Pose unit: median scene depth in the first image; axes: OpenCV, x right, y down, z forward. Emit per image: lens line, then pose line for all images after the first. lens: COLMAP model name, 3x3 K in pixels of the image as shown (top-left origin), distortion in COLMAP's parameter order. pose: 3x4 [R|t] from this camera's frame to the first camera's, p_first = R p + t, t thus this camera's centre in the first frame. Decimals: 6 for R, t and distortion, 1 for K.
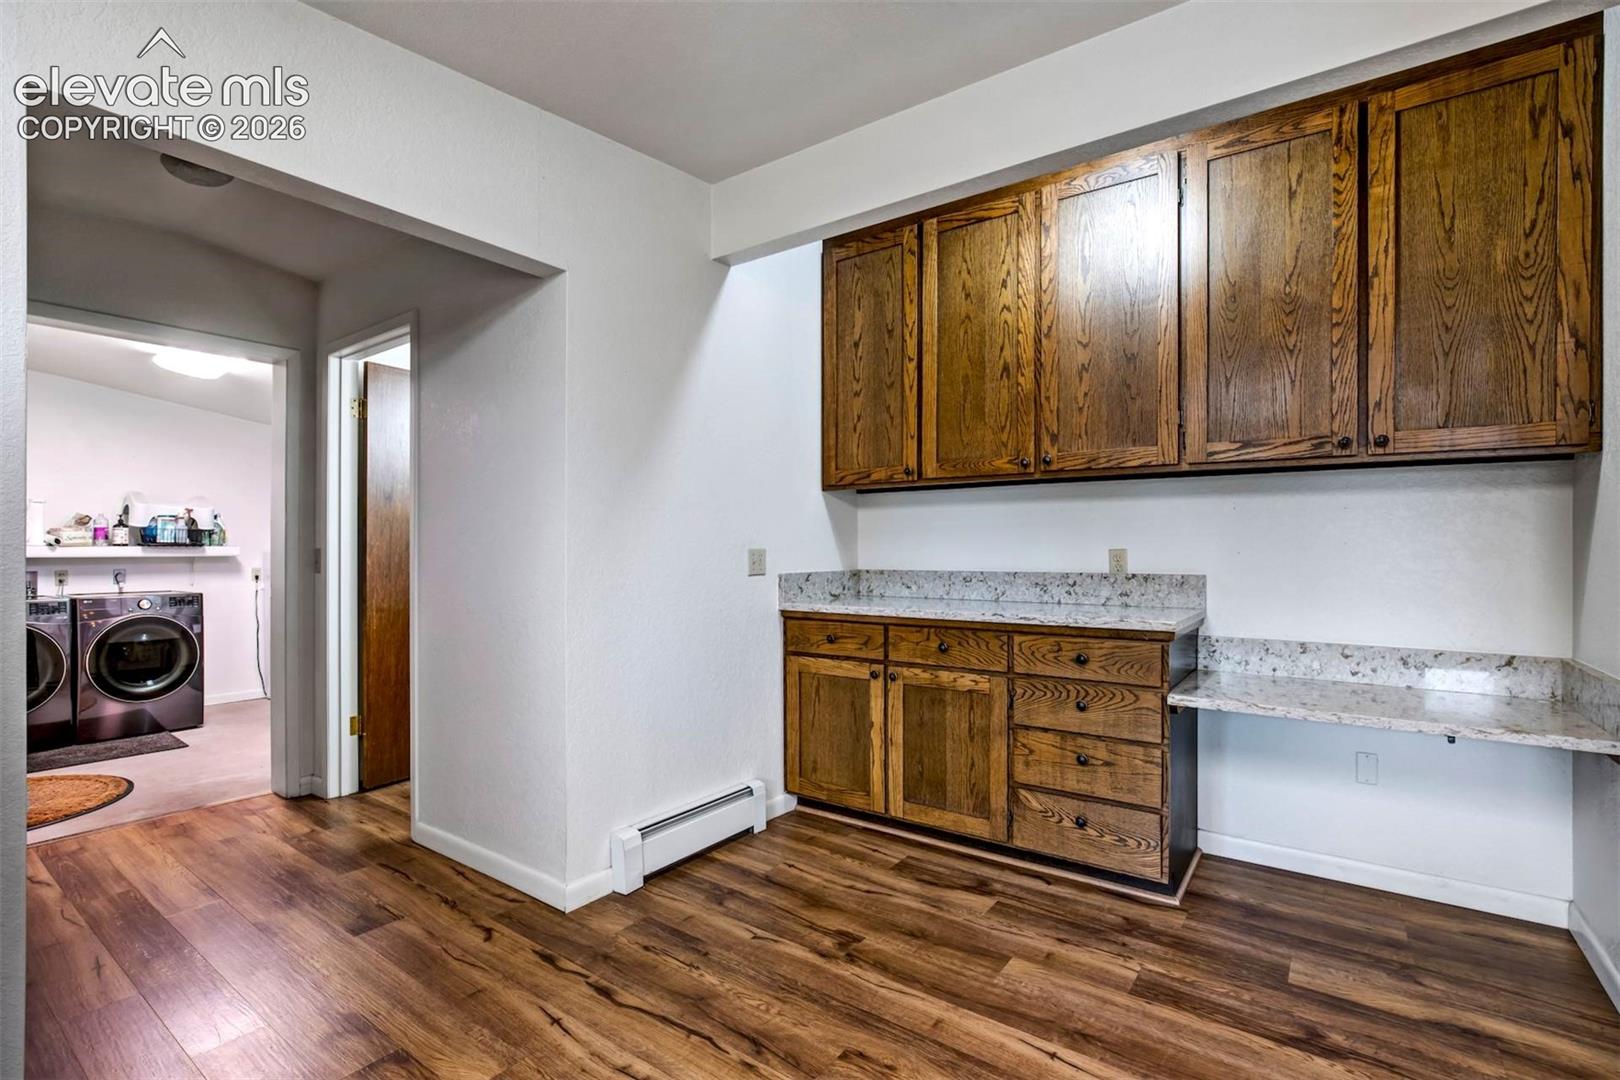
lens RADIAL K [[750.2, 0, 810.9], [0, 750.2, 544.8], [0, 0, 1]] dist [-0.018685, 0.005817]
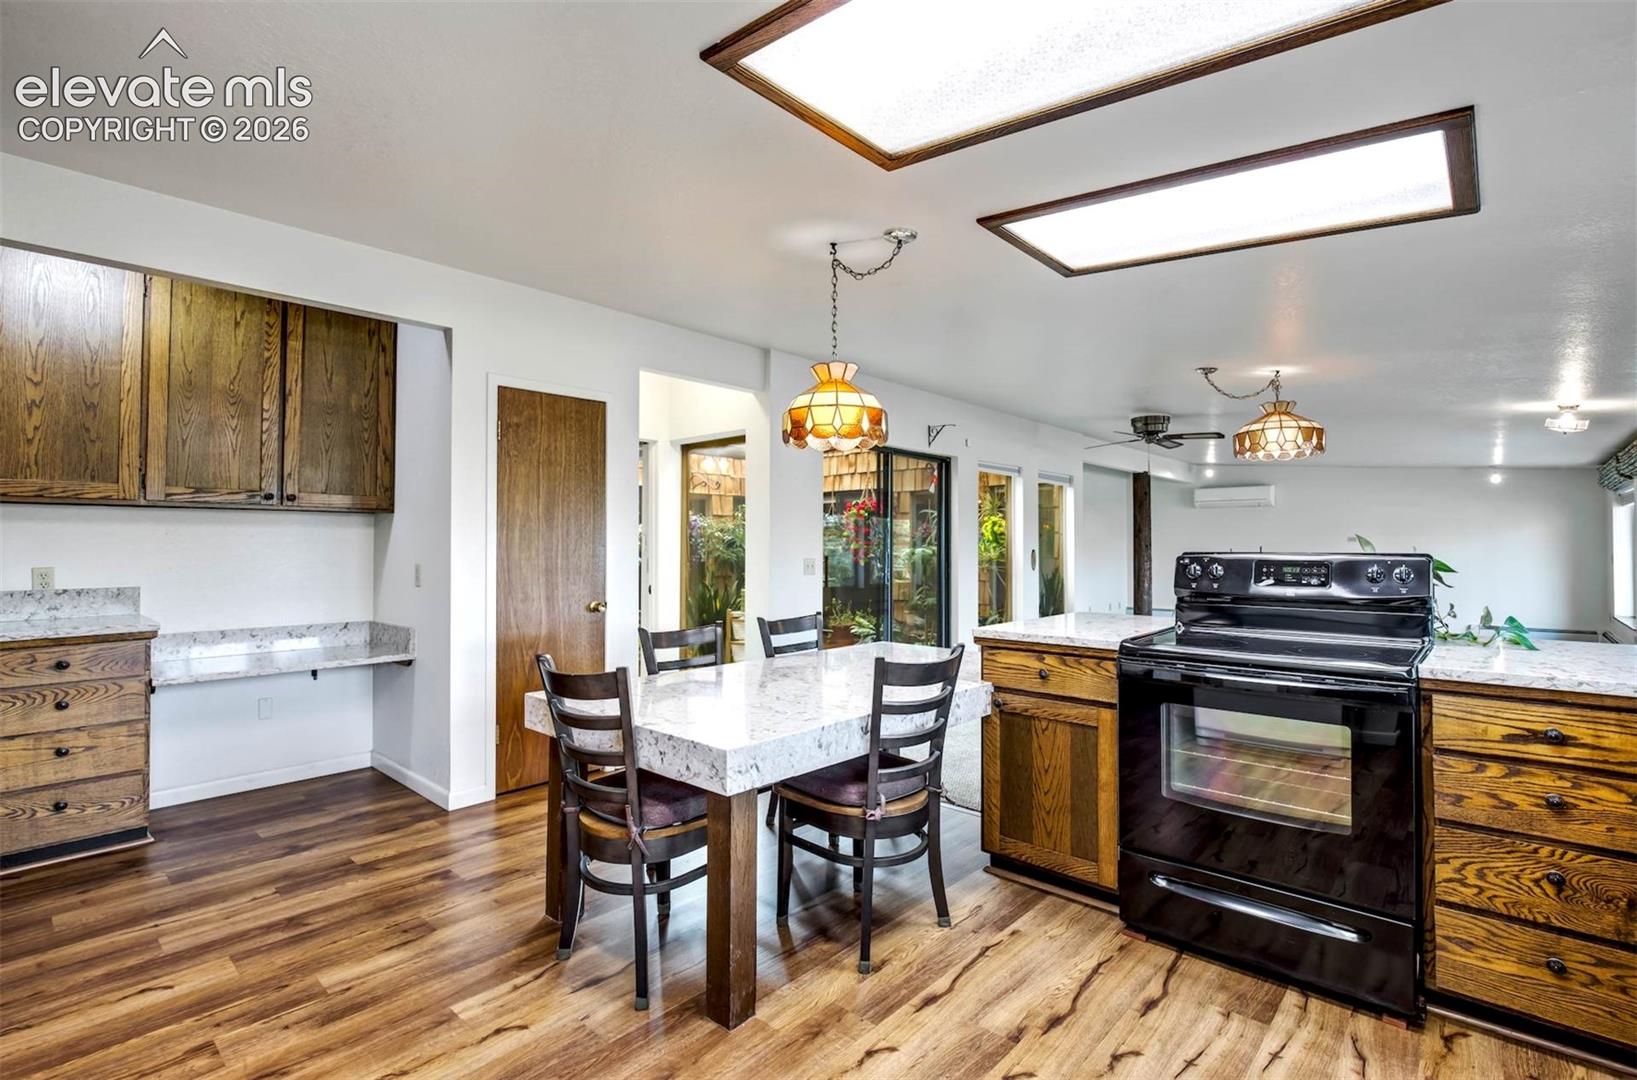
lens RADIAL K [[758.1, 0, 825.0], [0, 758.1, 529.3], [0, 0, 1]] dist [-0.018685, 0.005817]
pose [[0.102053, 0.020425, 0.994569, -0.701256], [0.000391, 0.999788, -0.020572, -0.034425], [-0.994779, 0.002488, 0.102024, -0.306802]]
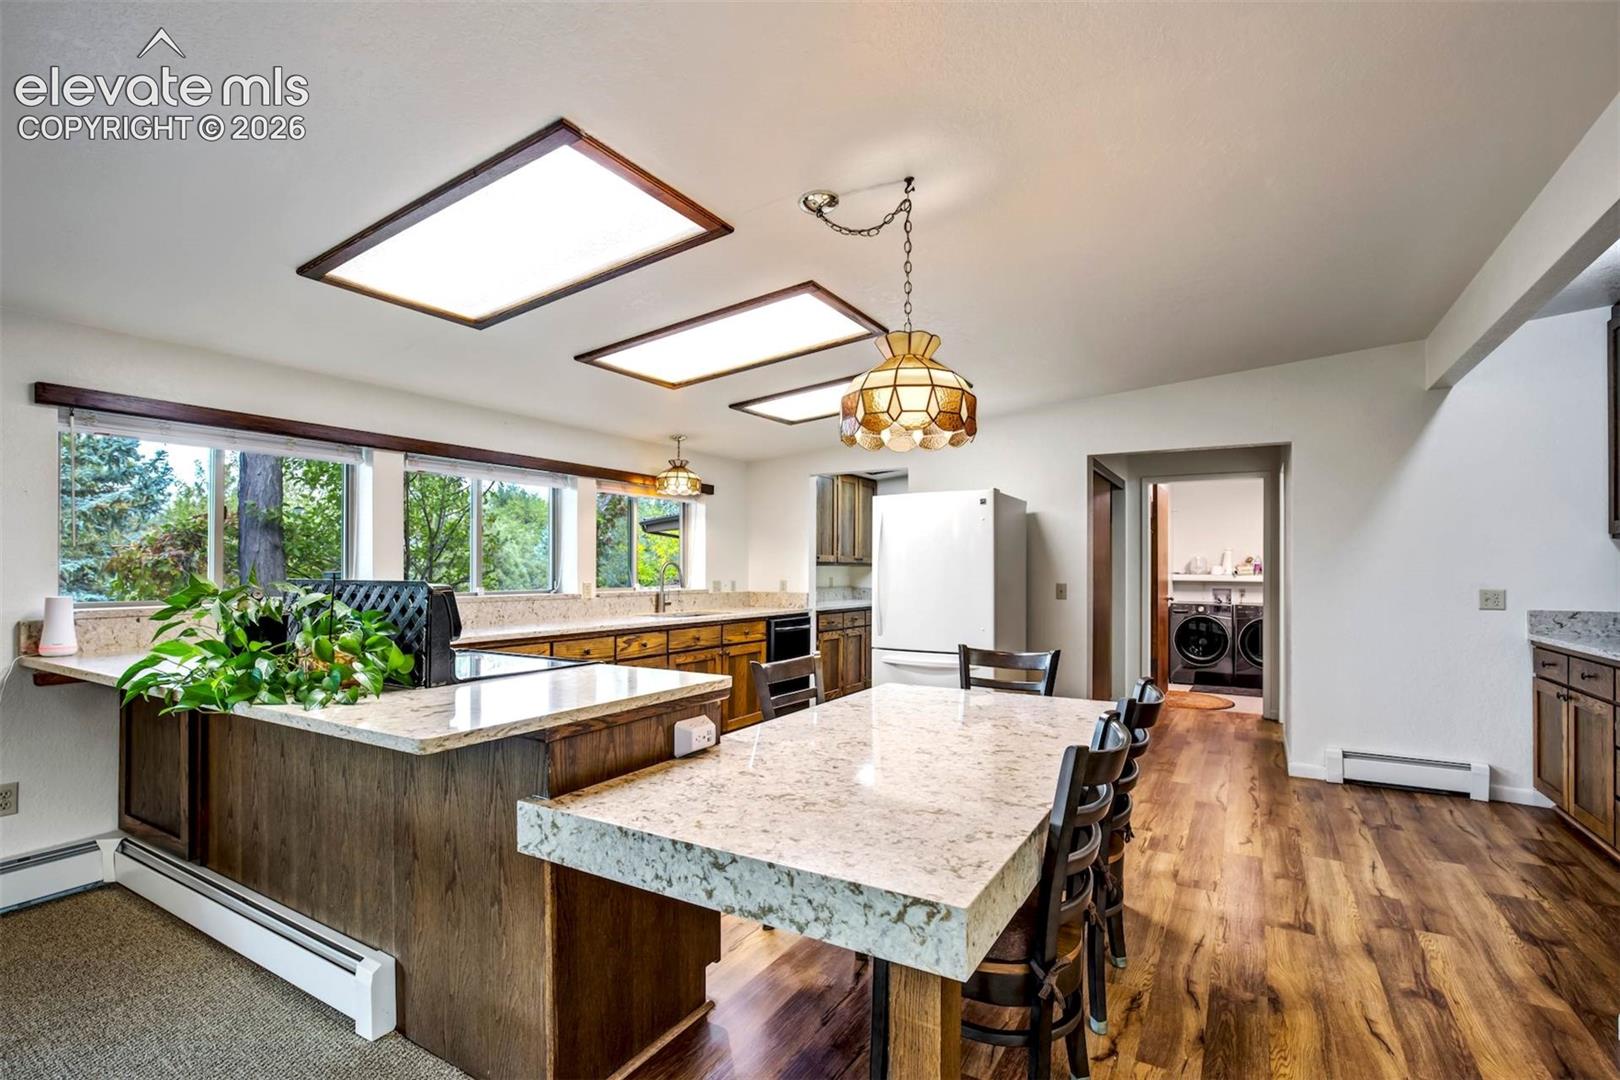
lens RADIAL K [[750.2, 0, 824.4], [0, 750.2, 549.0], [0, 0, 1]] dist [-0.018685, 0.005817]
pose [[0.119424, -0.020704, -0.992627, 1.420969], [-0.002004, 0.999775, -0.021094, -0.047956], [0.992841, 0.004508, 0.119355, -0.416442]]
